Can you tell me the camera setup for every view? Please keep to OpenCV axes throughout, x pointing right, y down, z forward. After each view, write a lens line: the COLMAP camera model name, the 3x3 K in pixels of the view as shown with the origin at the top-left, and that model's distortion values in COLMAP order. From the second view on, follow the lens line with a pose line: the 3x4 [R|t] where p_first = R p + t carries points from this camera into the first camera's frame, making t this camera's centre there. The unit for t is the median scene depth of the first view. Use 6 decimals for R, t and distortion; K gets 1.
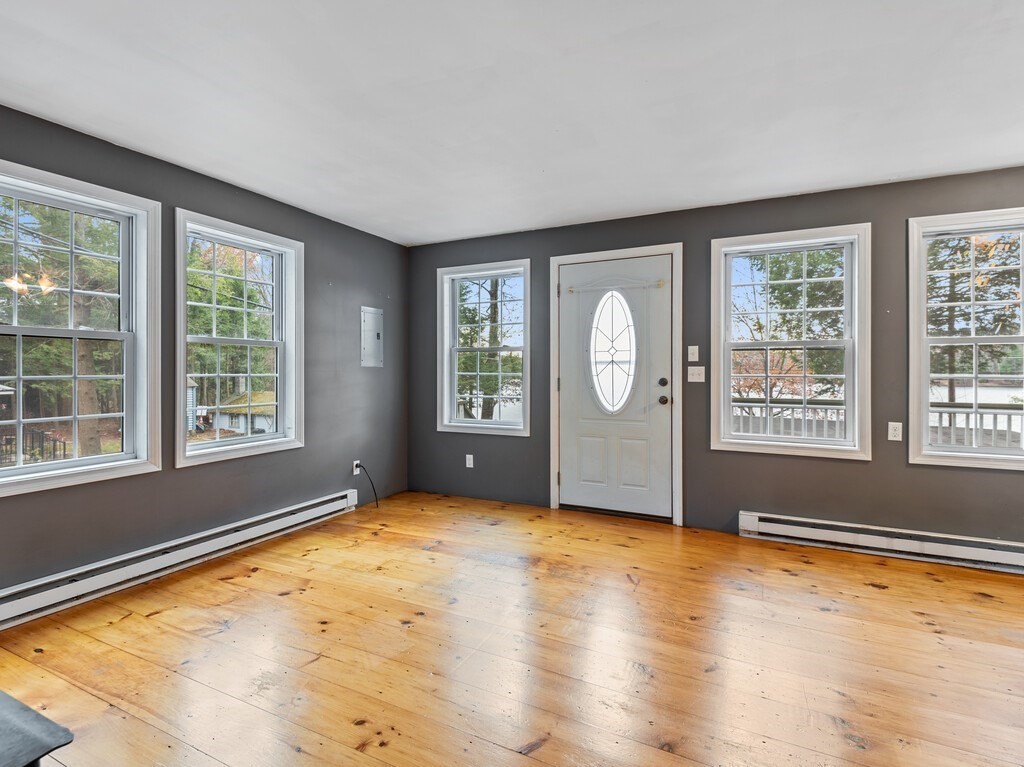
lens RADIAL K [[522.4, 0, 512.2], [0, 522.4, 368.3], [0, 0, 1]] dist [0.029061, -0.000203]
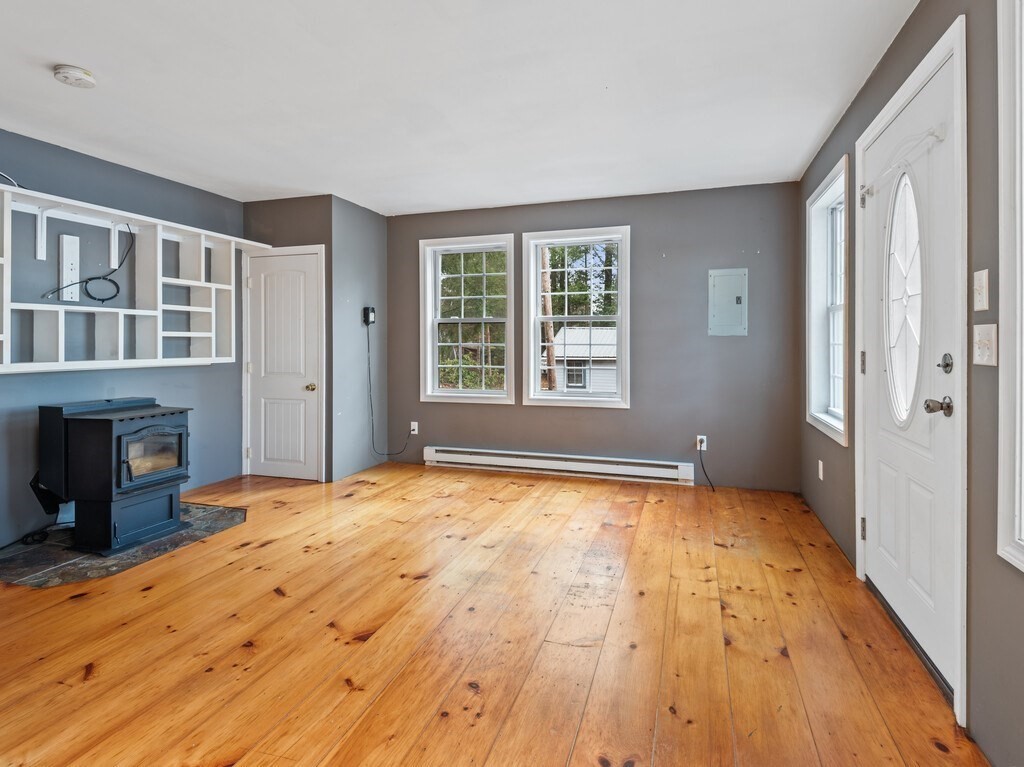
lens RADIAL K [[522.0, 0, 515.5], [0, 522.0, 343.7], [0, 0, 1]] dist [0.029939, -0.000291]
pose [[0.142094, 0.001844, -0.989851, 0.691947], [0.006842, 0.999973, 0.002846, 0.007059], [0.989830, -0.007177, 0.142077, 0.628249]]
